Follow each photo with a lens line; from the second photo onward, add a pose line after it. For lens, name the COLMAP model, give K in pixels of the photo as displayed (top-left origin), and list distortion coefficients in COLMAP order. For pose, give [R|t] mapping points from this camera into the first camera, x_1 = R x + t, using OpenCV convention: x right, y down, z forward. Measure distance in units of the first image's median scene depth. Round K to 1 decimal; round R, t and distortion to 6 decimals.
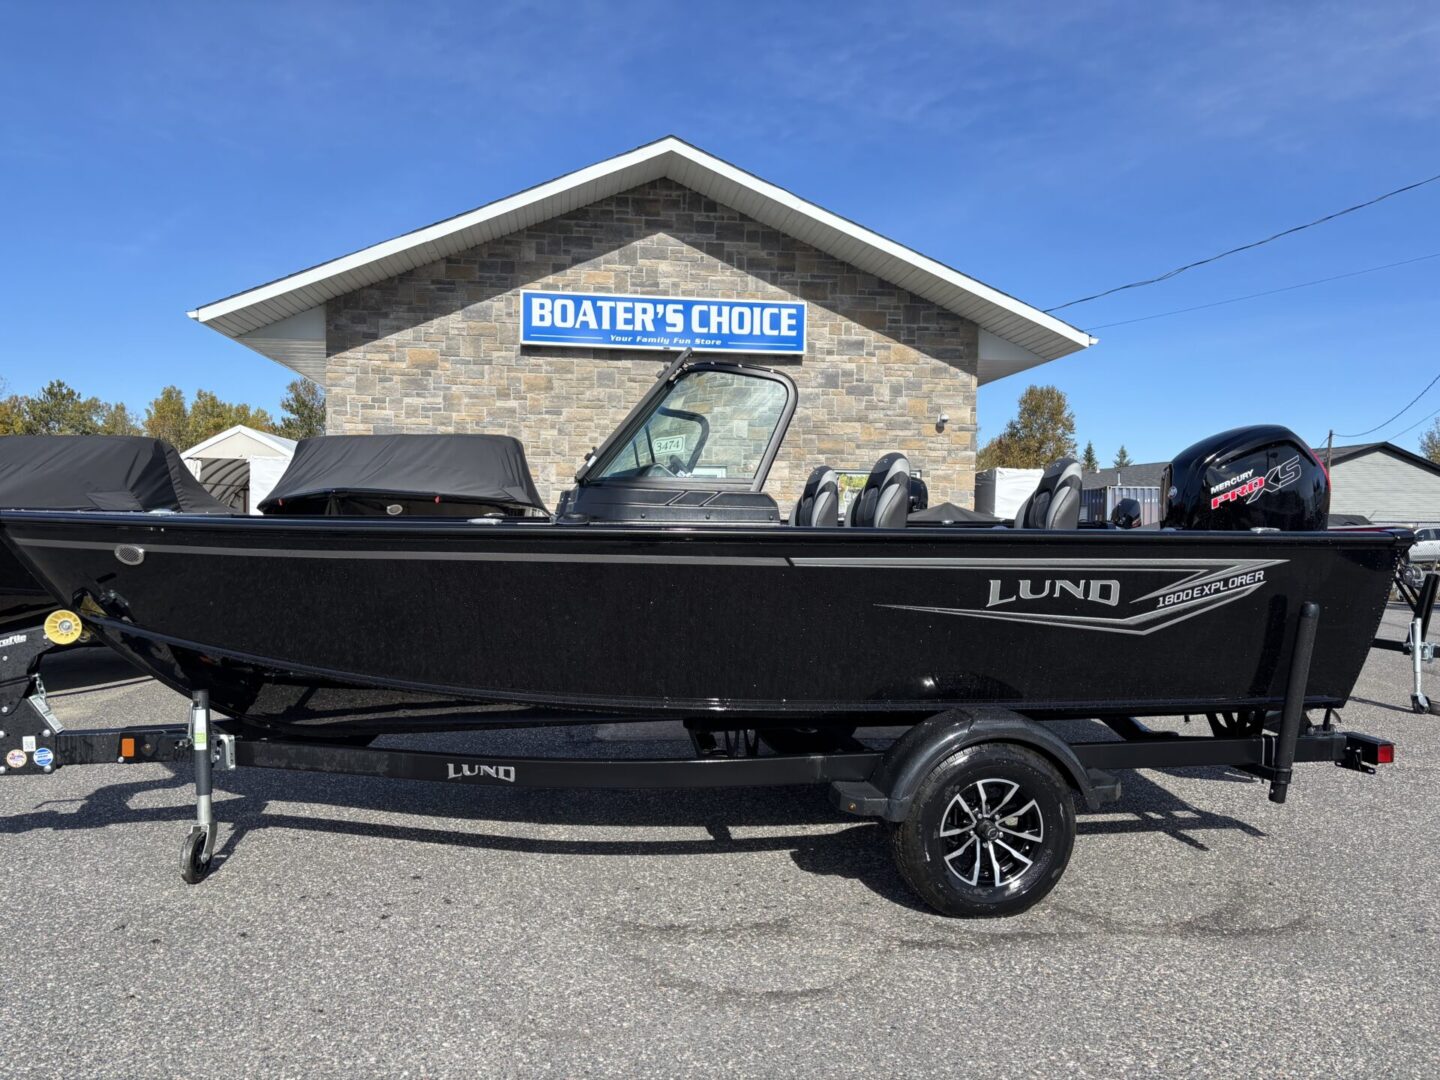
lens RADIAL K [[1098.9, 0, 723.0], [0, 1098.9, 543.6], [0, 0, 1]] dist [0.040591, -0.046727]
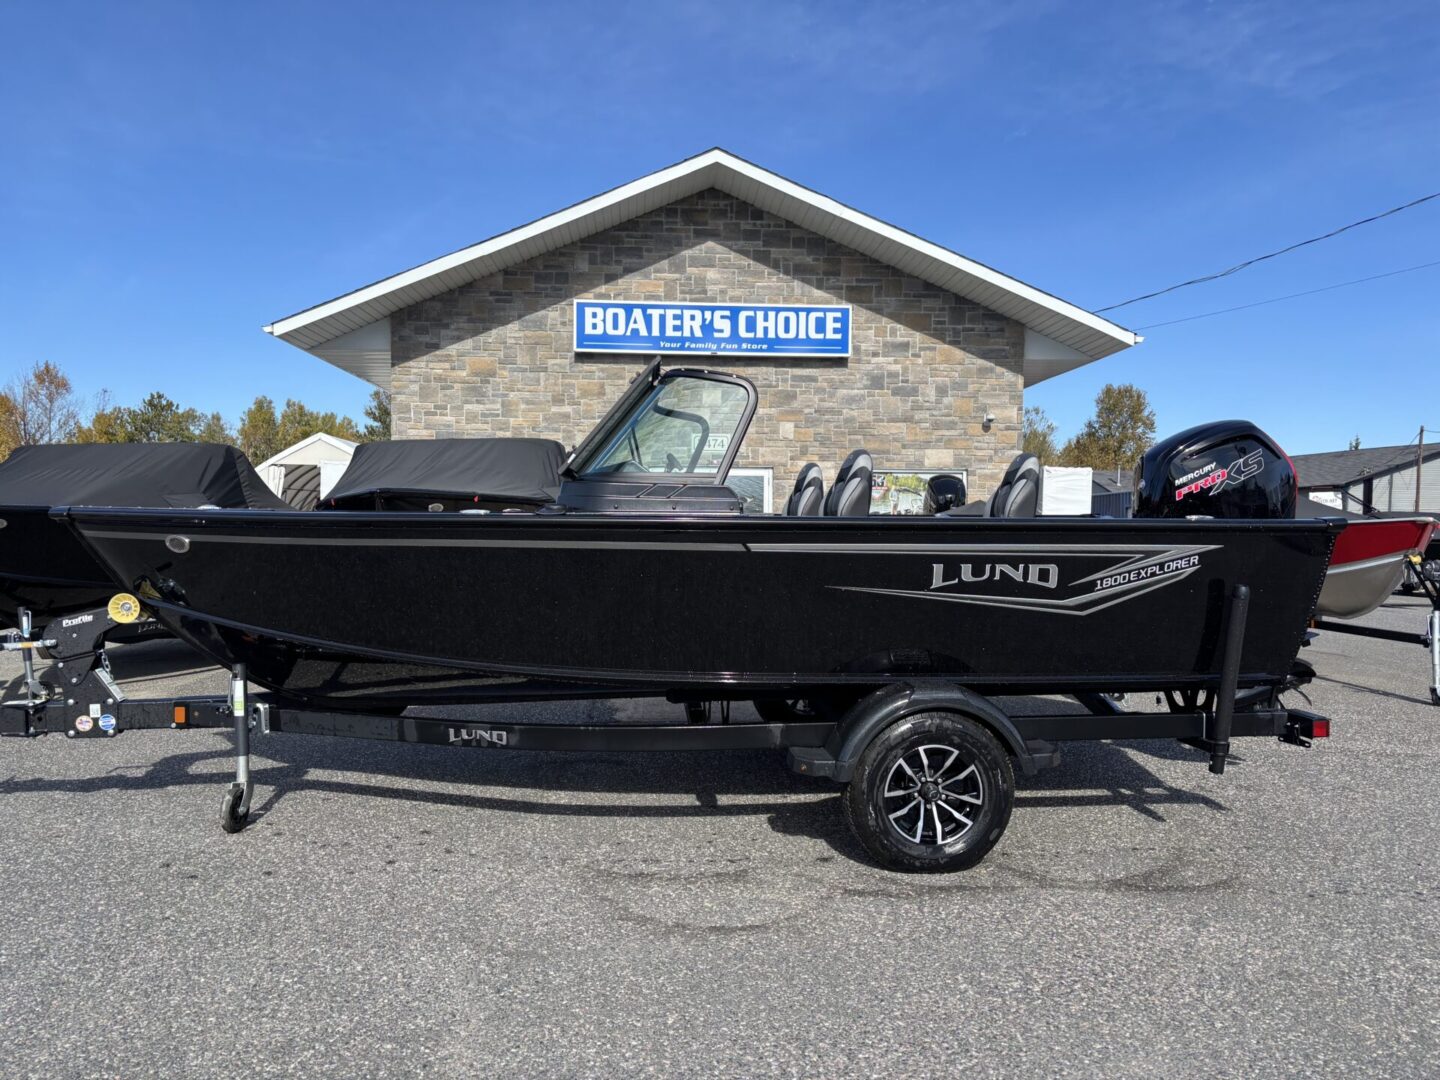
lens RADIAL K [[1098.9, 0, 720.9], [0, 1098.9, 537.6], [0, 0, 1]] dist [0.040591, -0.046727]
pose [[0.997518, -0.003940, -0.070308, 0.094606], [0.003360, 0.999959, -0.008367, 0.013273], [0.070338, 0.008110, 0.997490, -0.091706]]
